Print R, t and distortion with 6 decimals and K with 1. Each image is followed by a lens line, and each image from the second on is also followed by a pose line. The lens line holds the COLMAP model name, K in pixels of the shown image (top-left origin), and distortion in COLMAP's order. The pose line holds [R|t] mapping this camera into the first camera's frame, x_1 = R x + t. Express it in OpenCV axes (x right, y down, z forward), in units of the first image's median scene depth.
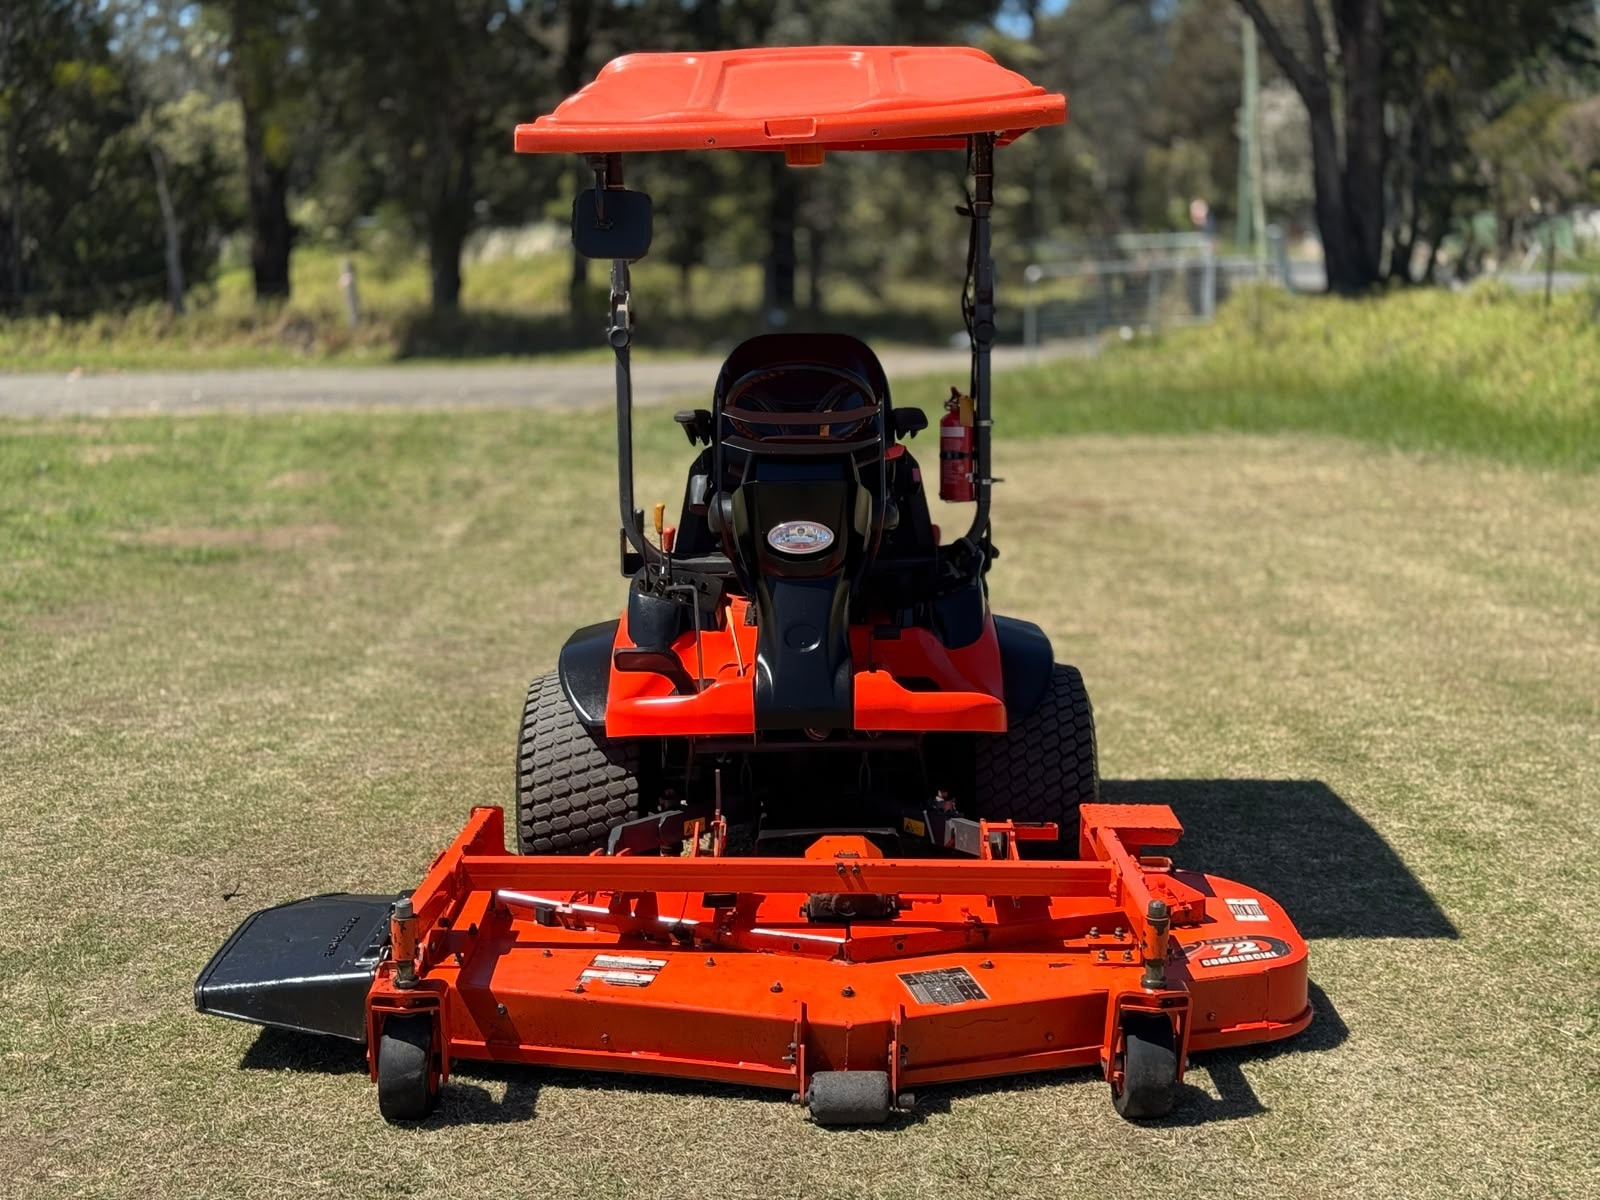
lens RADIAL K [[2224.6, 0, 802.9], [0, 2224.6, 603.8], [0, 0, 1]] dist [0.181109, -0.331000]
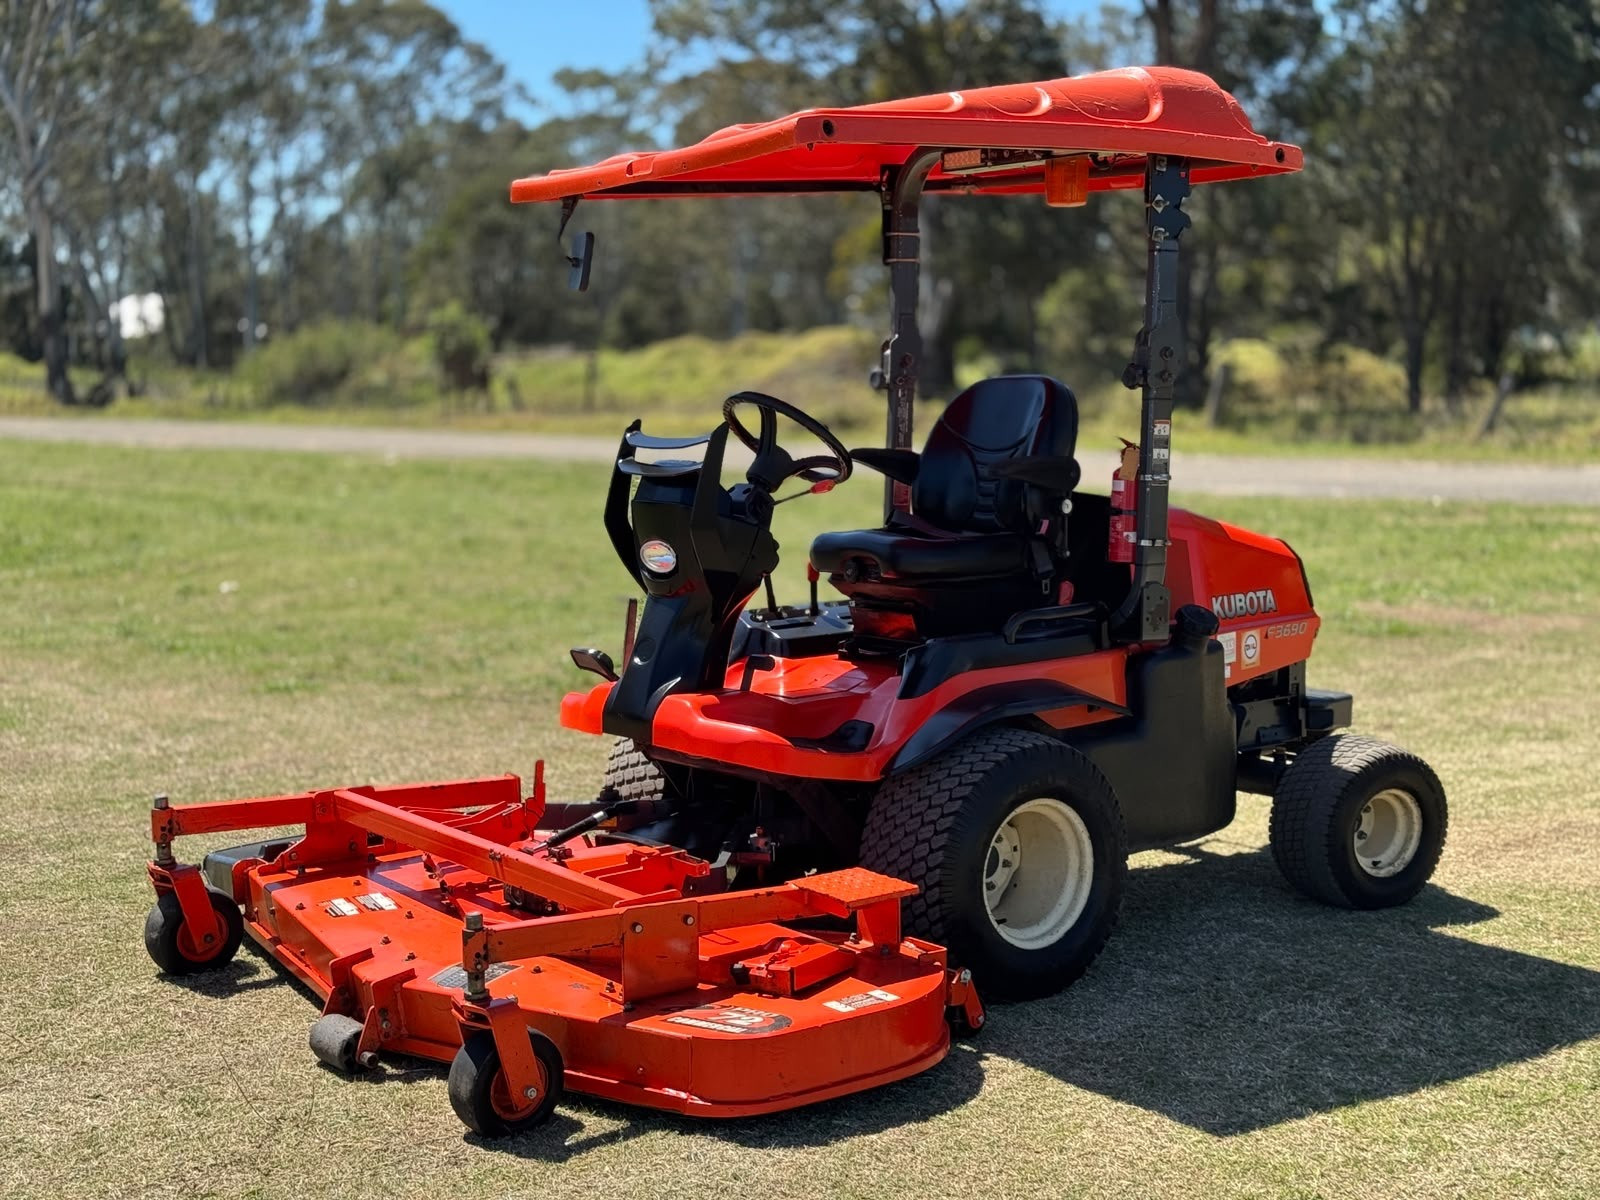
lens RADIAL K [[2237.9, 0, 802.0], [0, 2237.9, 600.7], [0, 0, 1]] dist [0.171306, -0.328495]
pose [[0.617458, 0.086092, -0.781878, 0.801998], [-0.126082, 0.991973, 0.009657, -0.025820], [0.776434, 0.092618, 0.623356, 0.373674]]
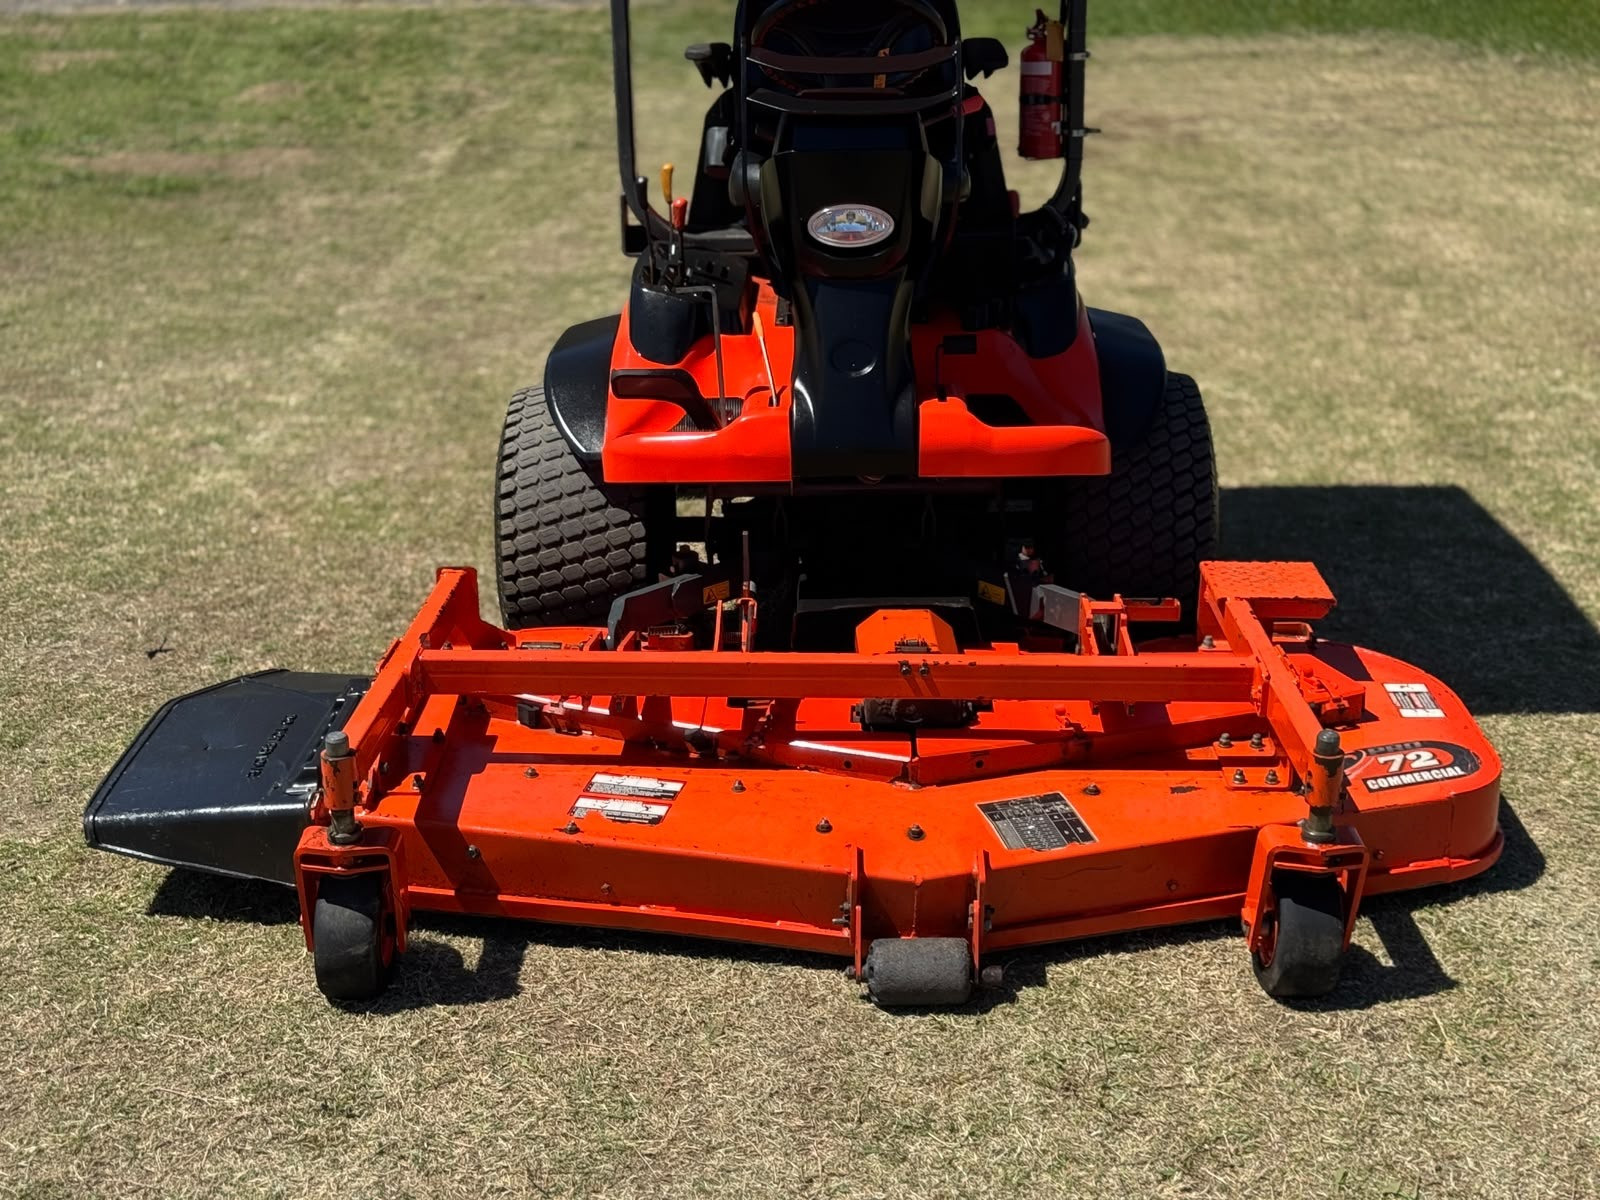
lens RADIAL K [[2224.6, 0, 802.9], [0, 2224.6, 603.8], [0, 0, 1]] dist [0.181109, -0.331000]
pose [[0.999959, -0.001410, -0.008891, -0.010030], [0.002955, 0.984344, 0.176233, -0.034923], [0.008503, -0.176252, 0.984308, 0.204075]]
